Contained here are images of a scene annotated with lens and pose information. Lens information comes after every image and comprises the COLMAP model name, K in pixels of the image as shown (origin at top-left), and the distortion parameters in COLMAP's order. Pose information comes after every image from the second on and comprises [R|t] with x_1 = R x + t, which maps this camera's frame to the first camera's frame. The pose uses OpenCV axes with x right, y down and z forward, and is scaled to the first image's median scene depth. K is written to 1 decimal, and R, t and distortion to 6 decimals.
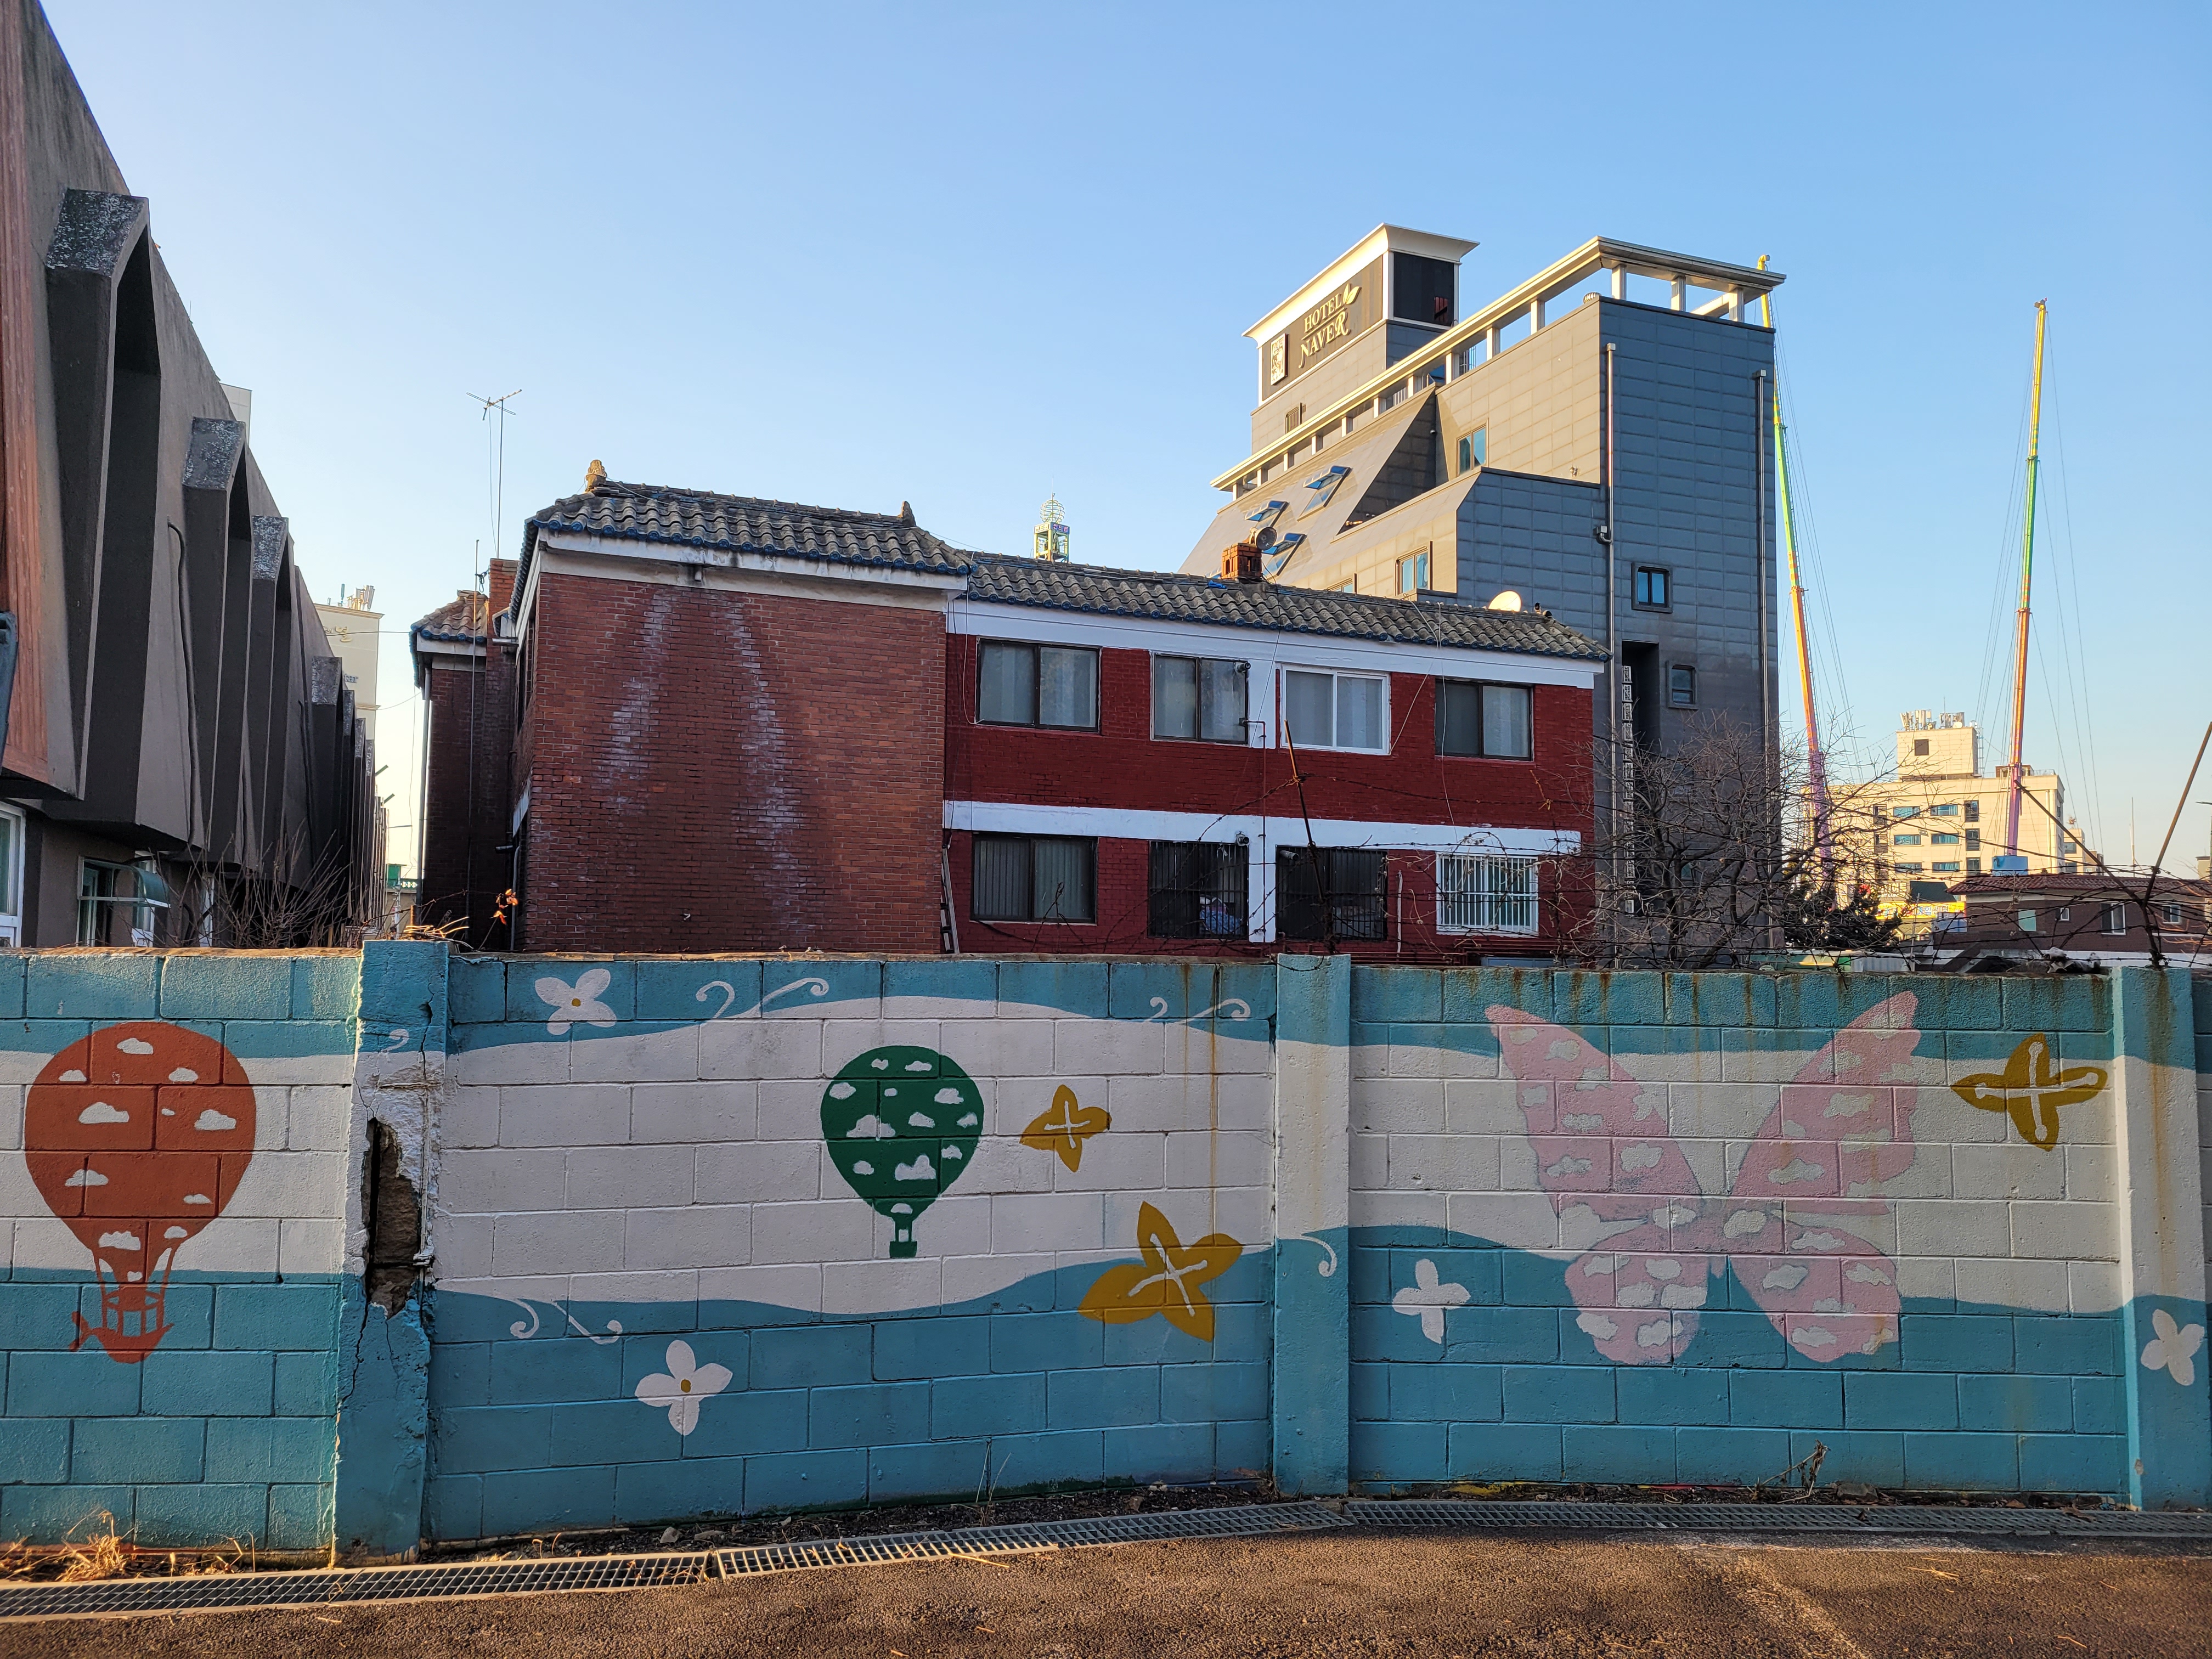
lens RADIAL K [[1653.6, 0, 1106.0], [0, 1653.6, 829.5], [0, 0, 1]] dist [0.048059, -0.008346]
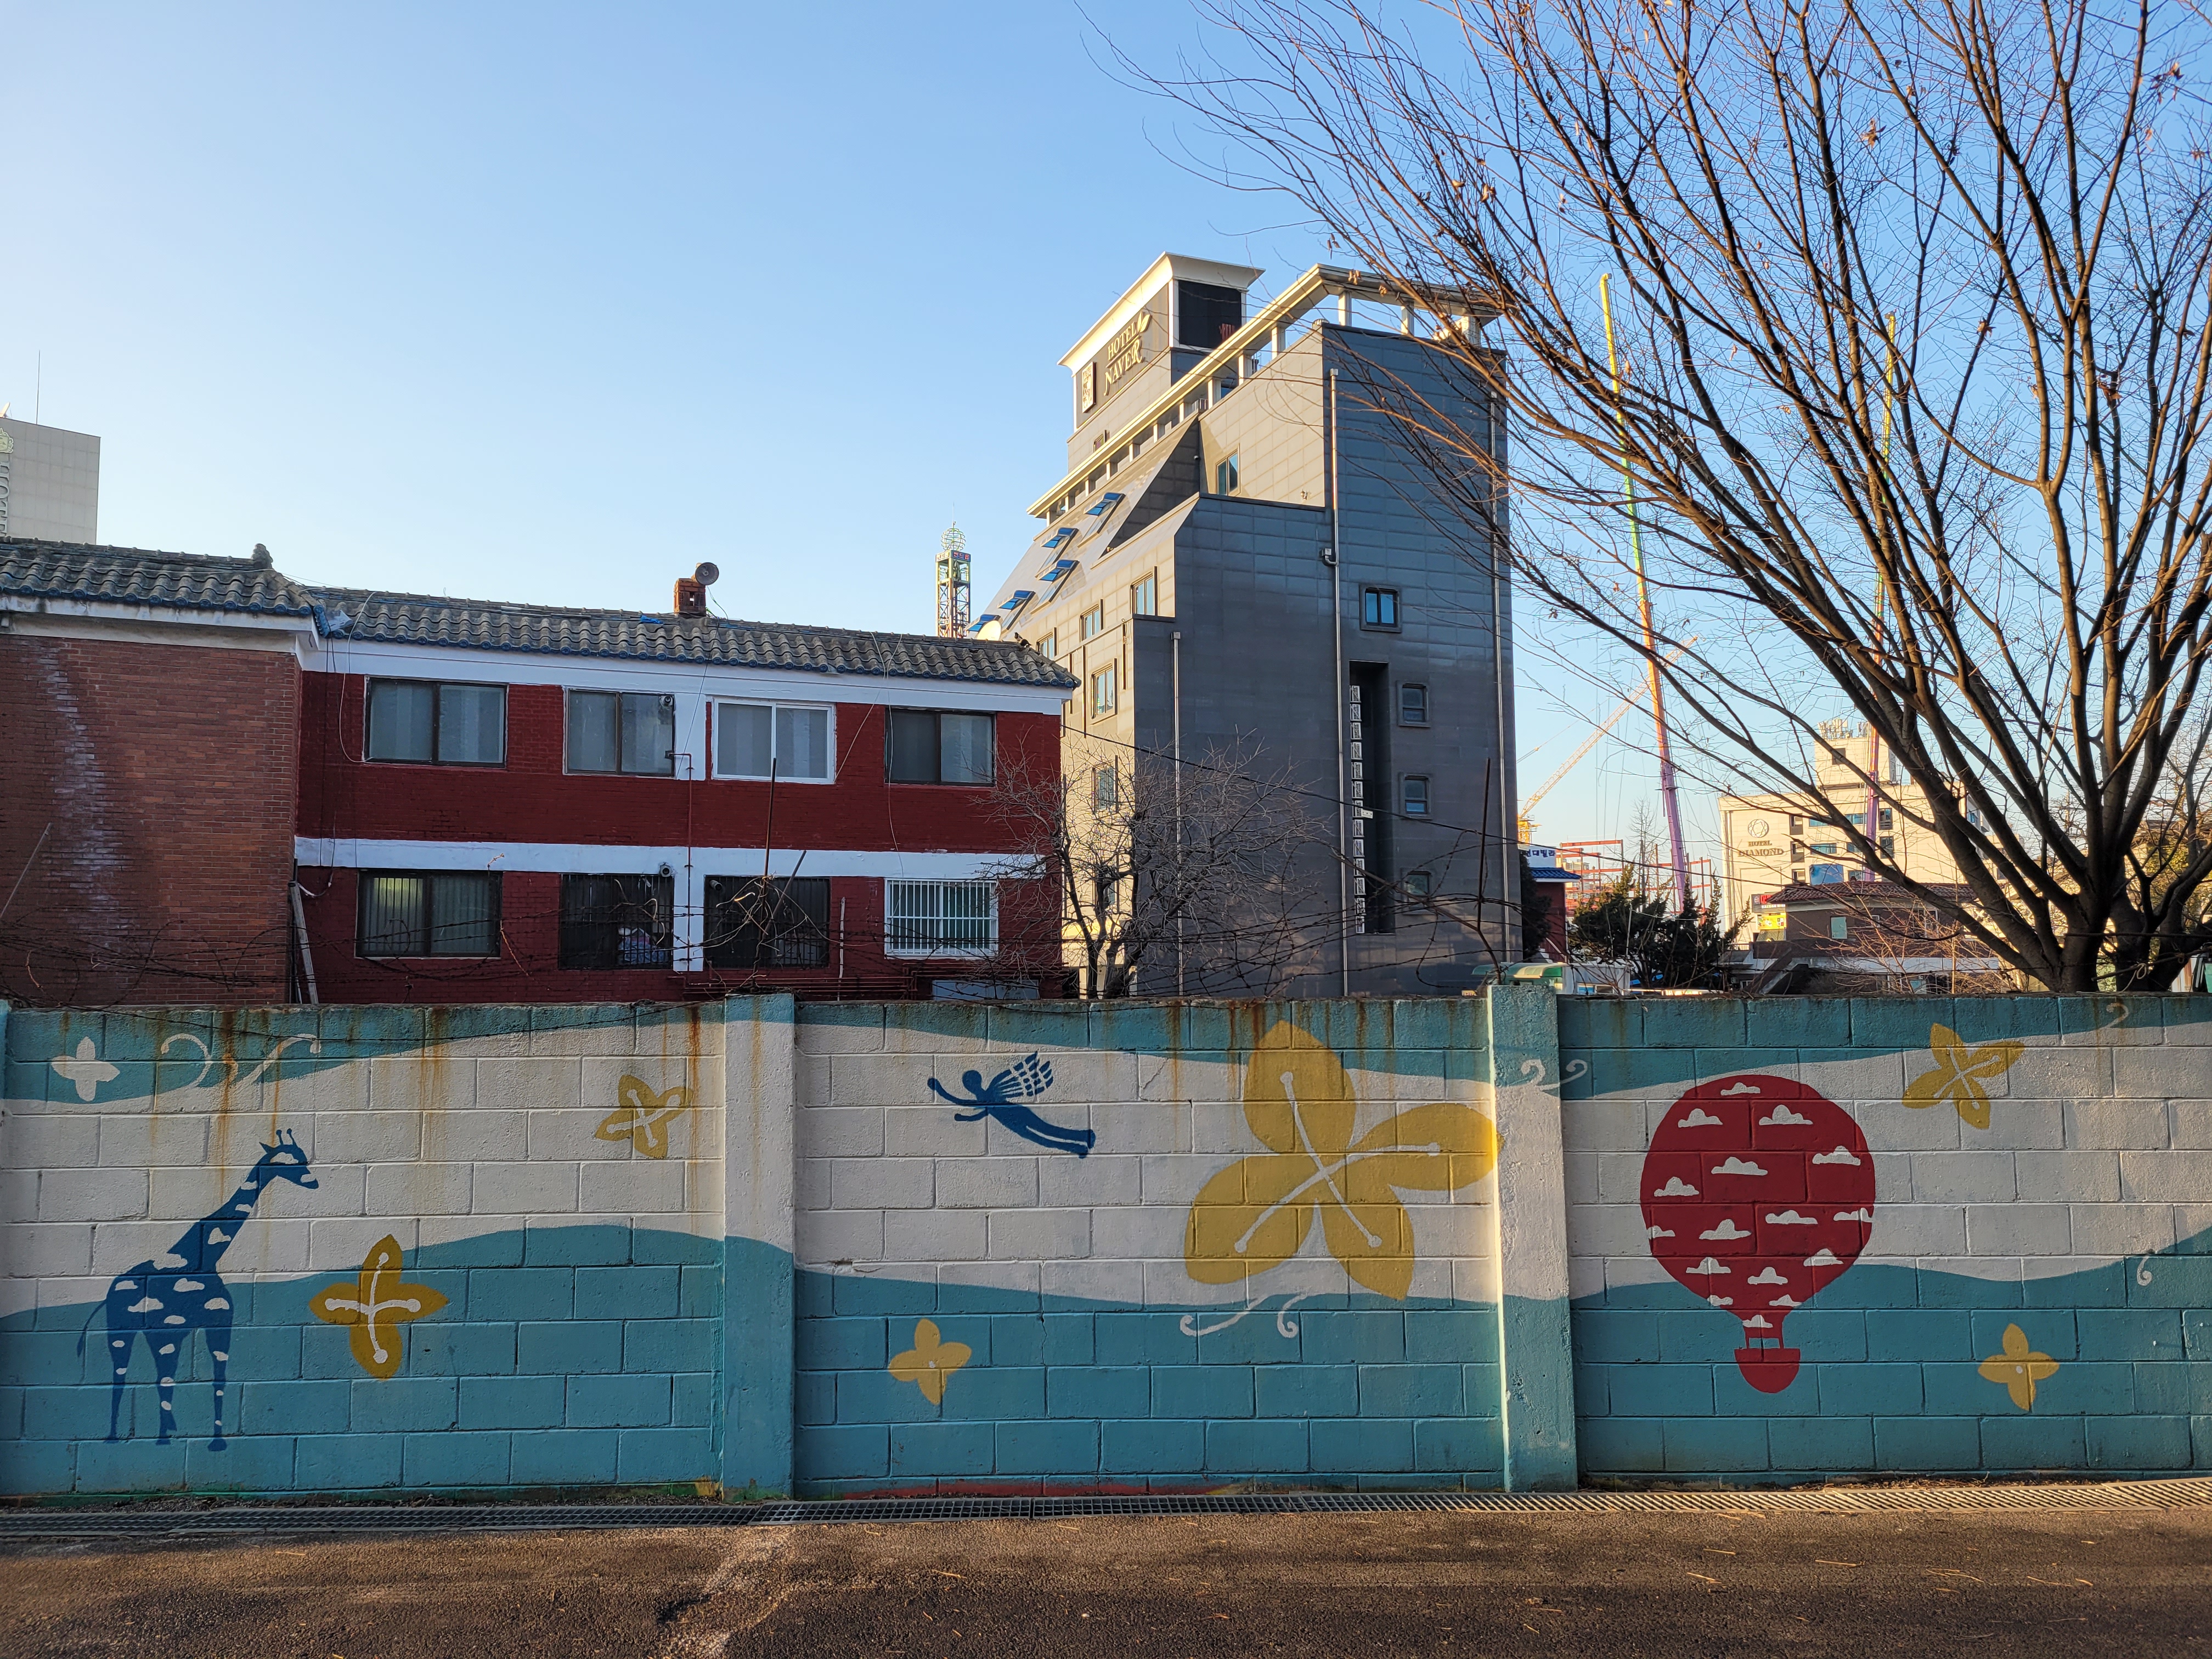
lens RADIAL K [[1653.6, 0, 1106.0], [0, 1653.6, 829.5], [0, 0, 1]] dist [0.048059, -0.008346]
pose [[0.999801, -0.019799, -0.002379, 0.352336], [0.019763, 0.999705, -0.014141, 0.000660], [0.002658, 0.014092, 0.999897, -0.016253]]
